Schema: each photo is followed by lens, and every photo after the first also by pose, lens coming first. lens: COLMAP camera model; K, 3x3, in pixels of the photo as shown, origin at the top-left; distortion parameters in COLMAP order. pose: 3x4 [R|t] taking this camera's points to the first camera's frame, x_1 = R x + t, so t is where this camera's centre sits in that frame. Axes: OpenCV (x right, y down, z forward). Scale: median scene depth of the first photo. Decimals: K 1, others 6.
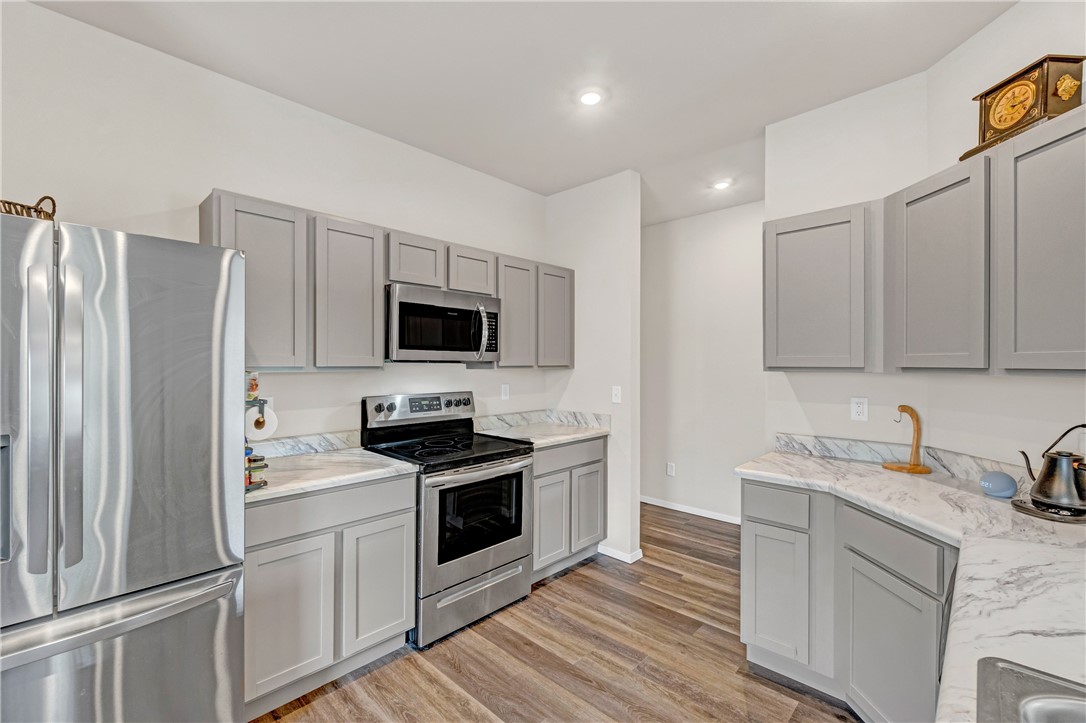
lens RADIAL K [[466.2, 0, 536.7], [0, 466.2, 363.8], [0, 0, 1]] dist [-0.002984, 0.000888]
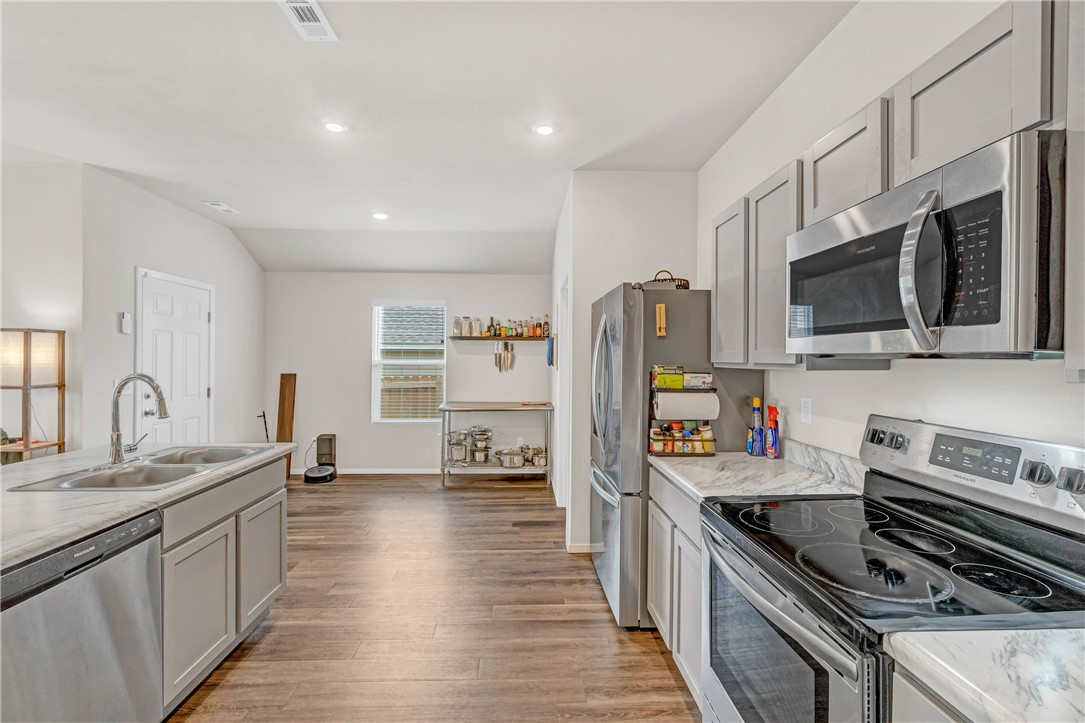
lens RADIAL K [[465.8, 0, 536.9], [0, 465.8, 359.9], [0, 0, 1]] dist [-0.002984, 0.000888]
pose [[-0.696881, -0.001020, -0.717186, 0.389656], [-0.003092, 0.999994, 0.001582, -0.000172], [0.717180, 0.003319, -0.696880, 1.157892]]
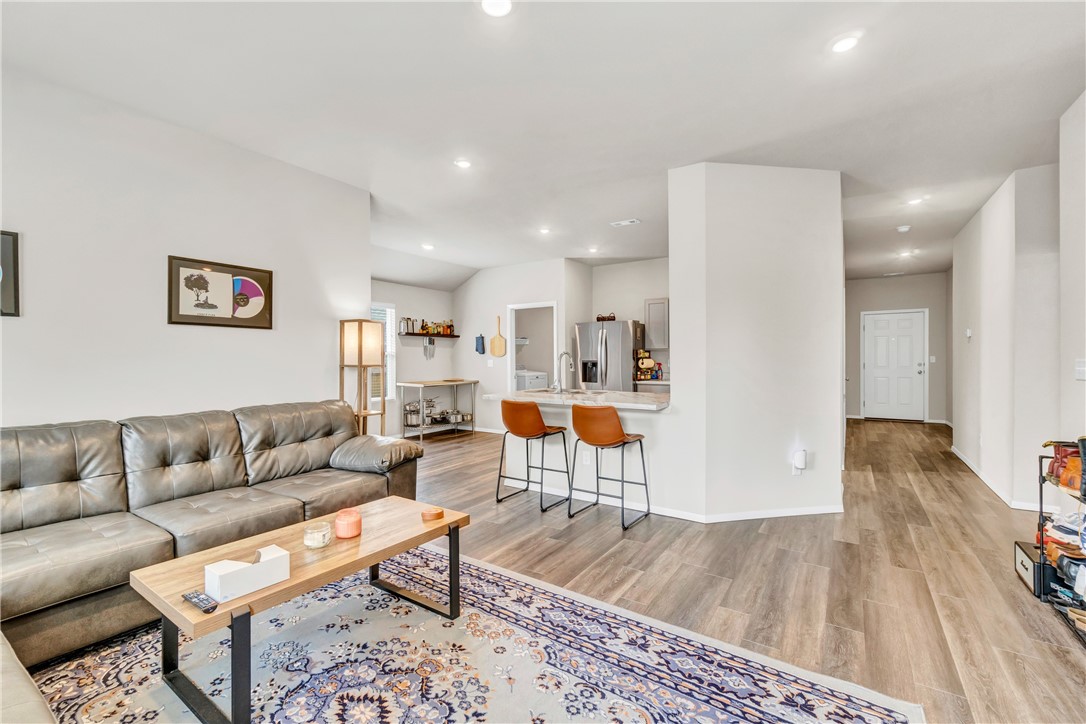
lens RADIAL K [[466.2, 0, 539.2], [0, 466.2, 354.8], [0, 0, 1]] dist [-0.002984, 0.000888]
pose [[0.177676, -0.005587, -0.984073, 2.052675], [0.005372, 0.999974, -0.004708, 0.048852], [0.984074, -0.004450, 0.177701, -0.331215]]
